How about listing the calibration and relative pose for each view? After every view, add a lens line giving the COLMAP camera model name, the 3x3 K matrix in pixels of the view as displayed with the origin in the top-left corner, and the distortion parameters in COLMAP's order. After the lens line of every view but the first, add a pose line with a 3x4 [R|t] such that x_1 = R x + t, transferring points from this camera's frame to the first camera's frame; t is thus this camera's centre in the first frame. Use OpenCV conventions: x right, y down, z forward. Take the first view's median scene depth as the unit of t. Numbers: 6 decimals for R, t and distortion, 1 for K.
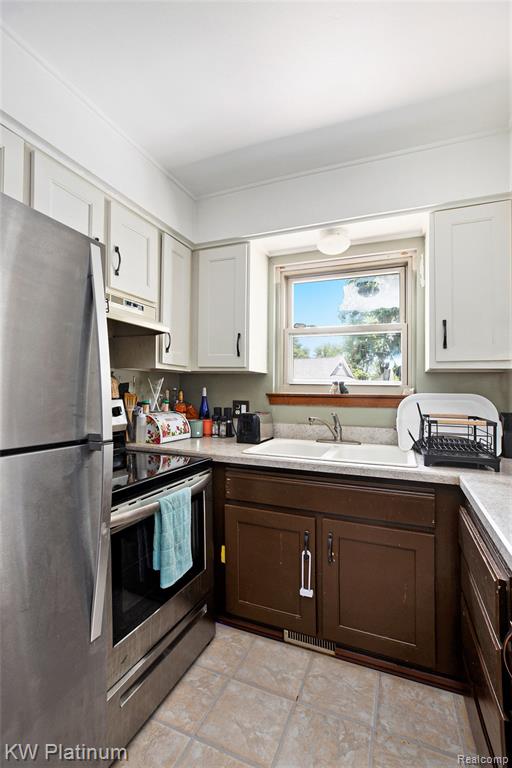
lens RADIAL K [[354.8, 0, 257.2], [0, 354.8, 384.8], [0, 0, 1]] dist [-0.029122, 0.003472]
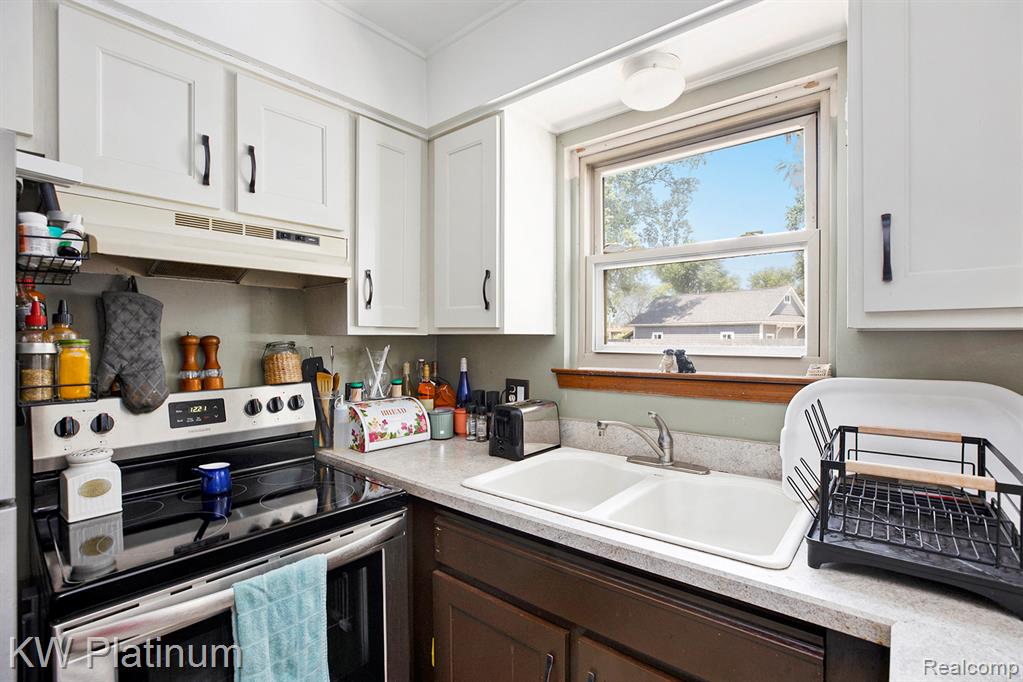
lens RADIAL K [[472.5, 0, 507.2], [0, 472.5, 345.9], [0, 0, 1]] dist [-0.029122, 0.003472]
pose [[0.952535, -0.010619, -0.304244, 0.216533], [0.018890, 0.999527, 0.024257, -0.038488], [0.303843, -0.028853, 0.952285, 0.261714]]
